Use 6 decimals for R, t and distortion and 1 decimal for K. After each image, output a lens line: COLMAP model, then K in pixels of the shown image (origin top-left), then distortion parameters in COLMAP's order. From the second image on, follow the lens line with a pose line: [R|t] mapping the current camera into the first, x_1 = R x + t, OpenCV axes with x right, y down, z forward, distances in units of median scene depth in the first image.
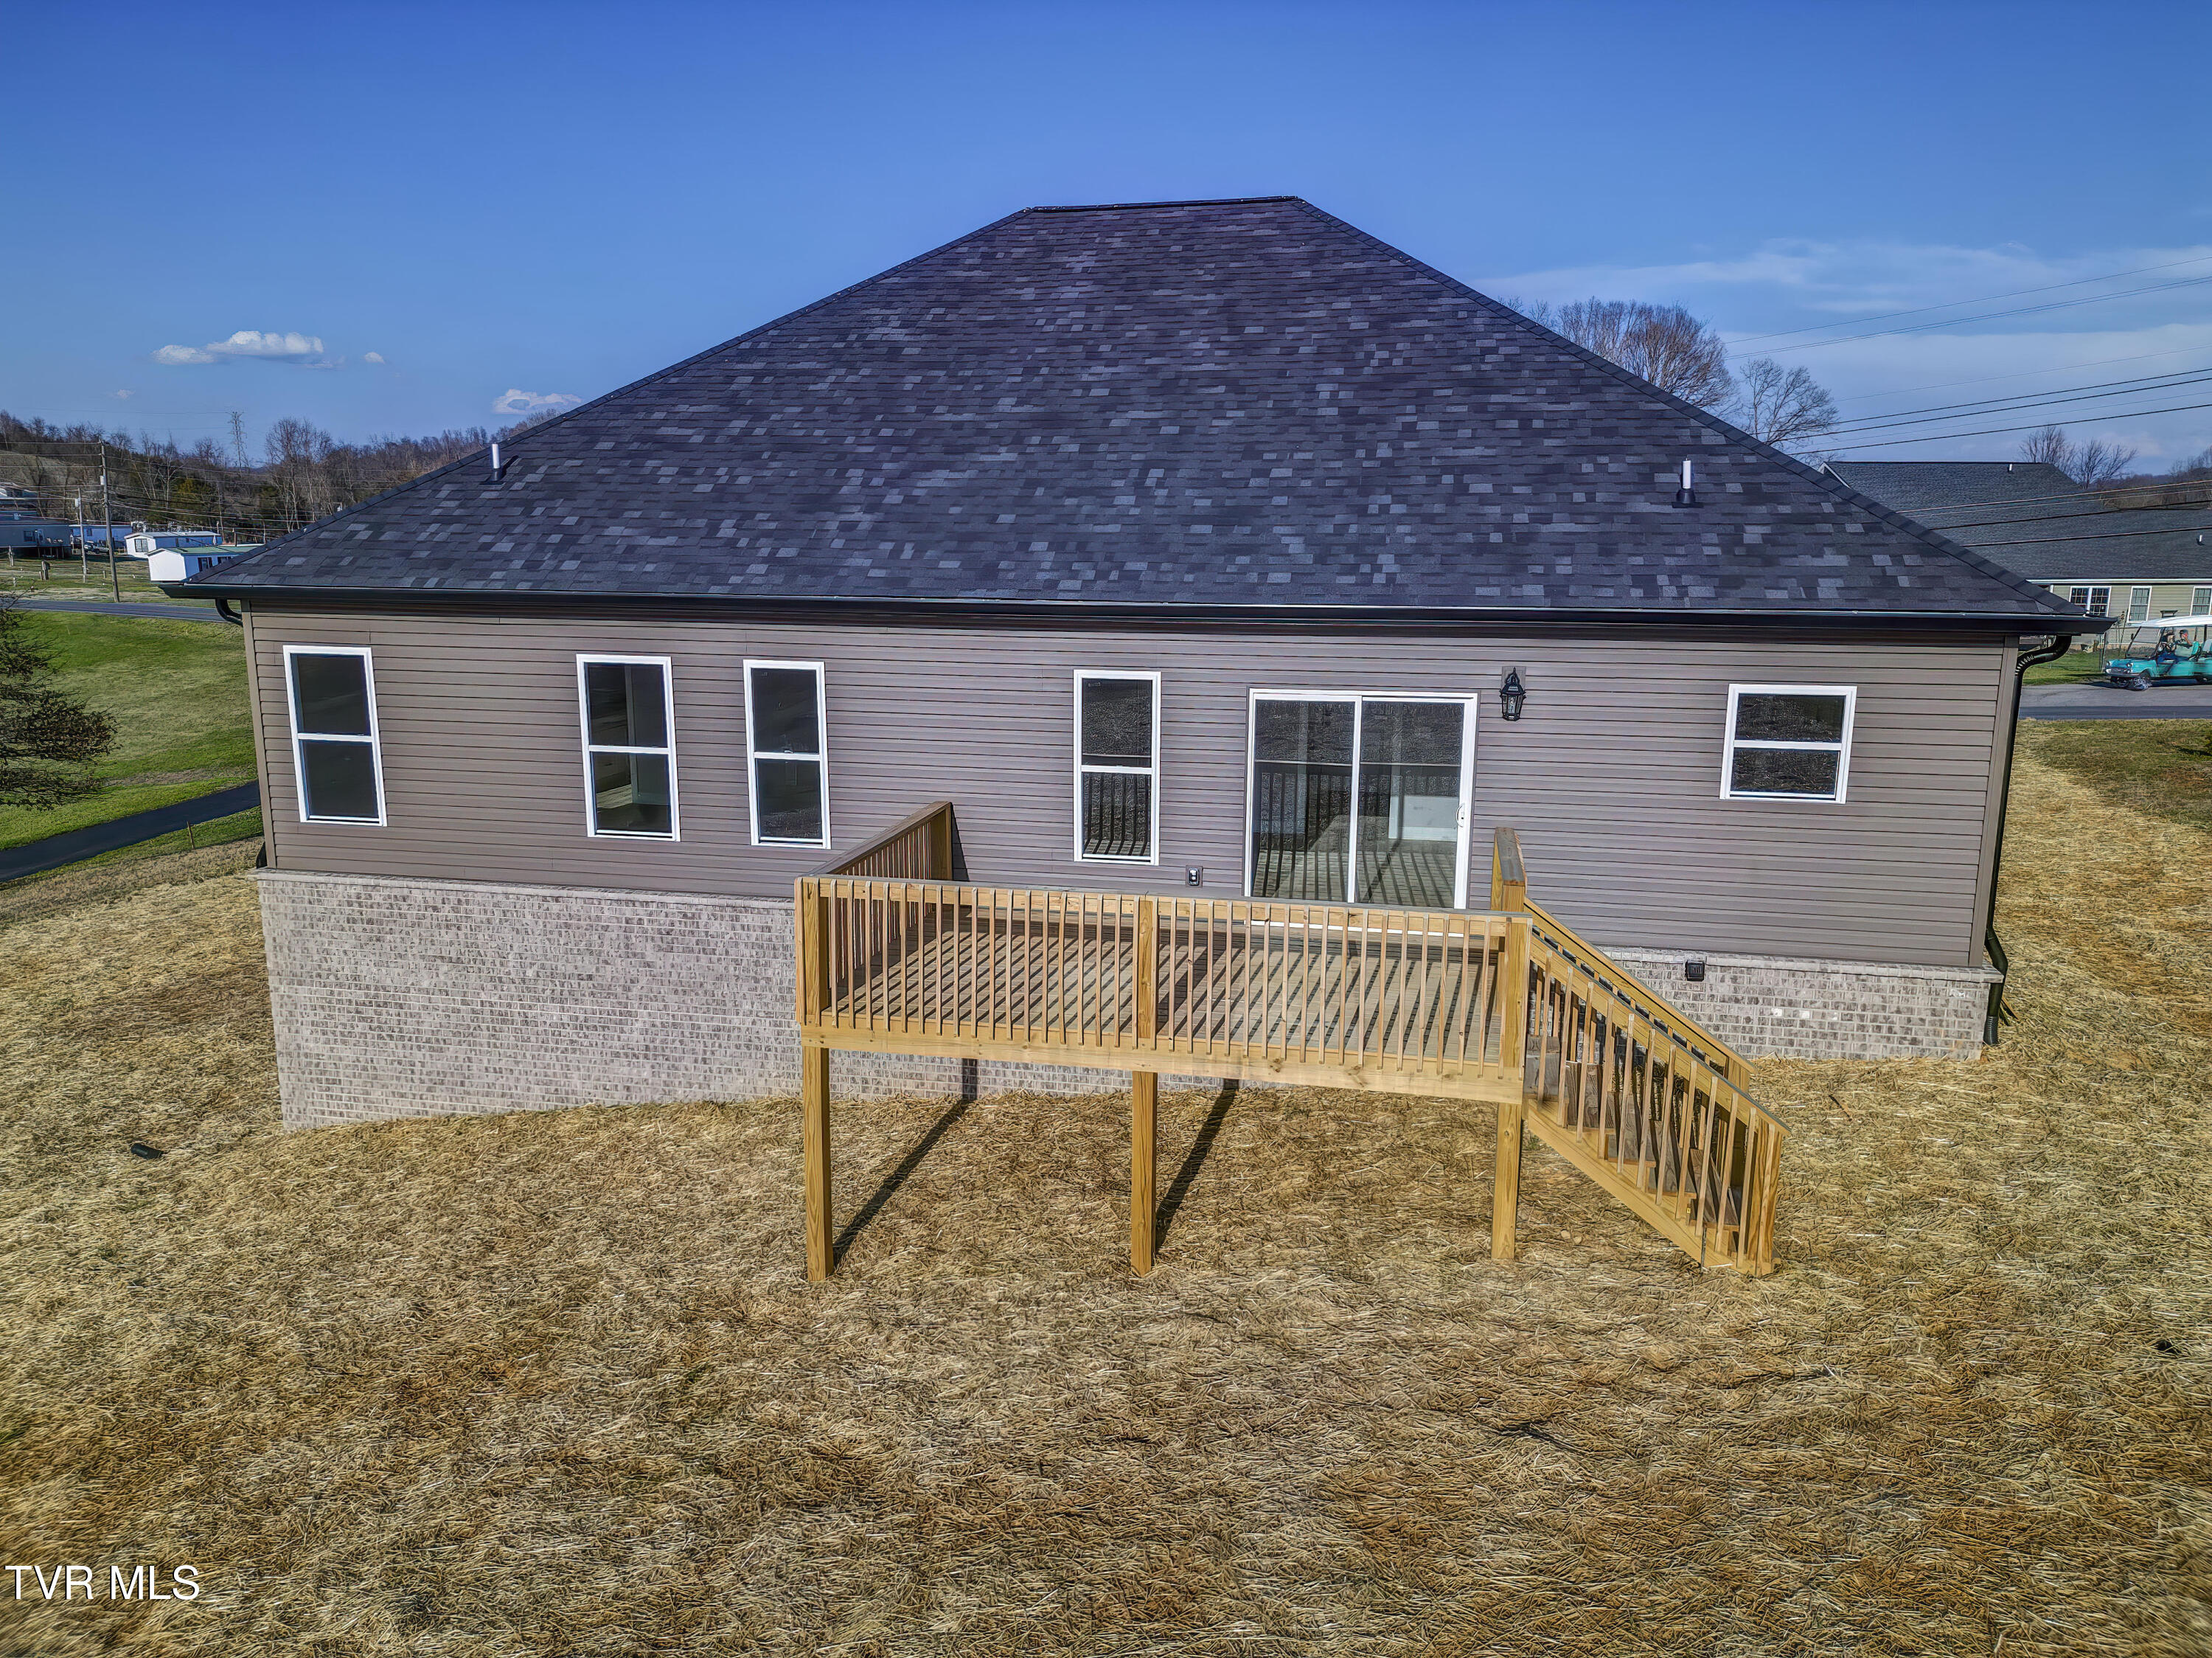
lens RADIAL K [[1528.5, 0, 1106.3], [0, 1528.5, 816.7], [0, 0, 1]] dist [0.042299, -0.051023]
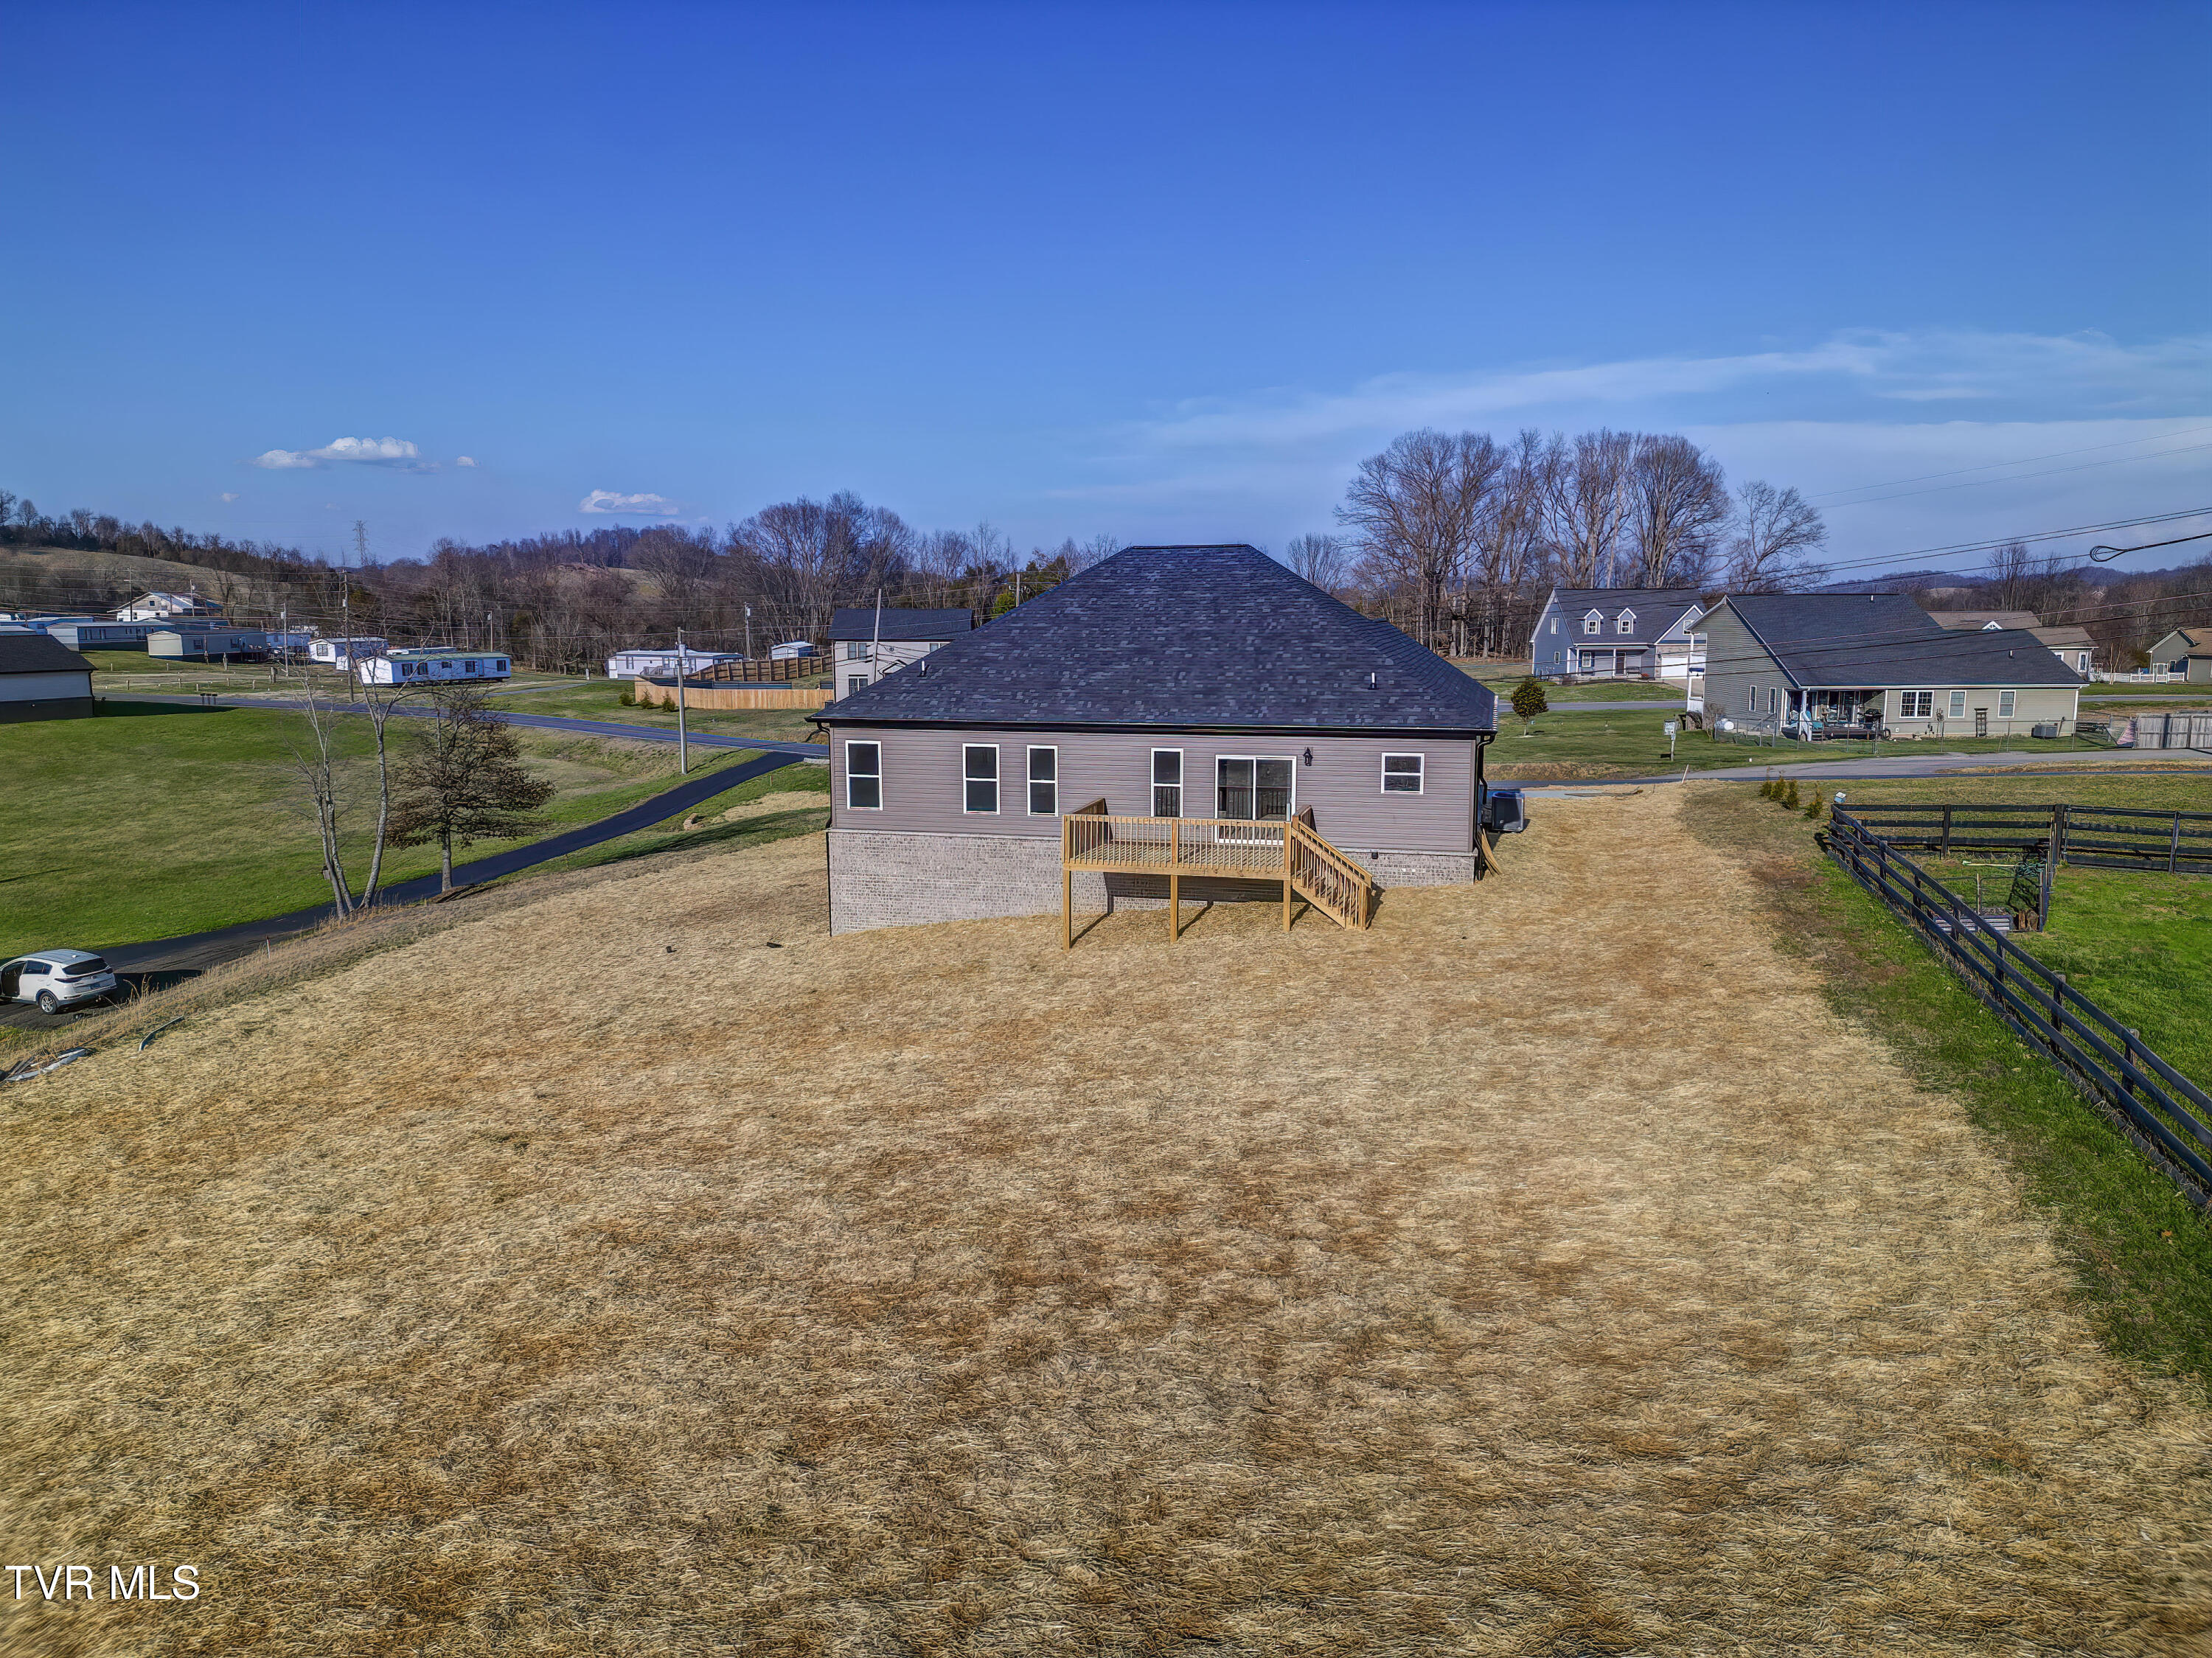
lens RADIAL K [[1528.1, 0, 1106.3], [0, 1528.1, 816.7], [0, 0, 1]] dist [0.042299, -0.051023]
pose [[0.999030, -0.000166, -0.044029, 0.016371], [-0.002380, 0.998326, -0.057781, 0.164010], [0.043965, 0.057830, 0.997358, -1.533569]]
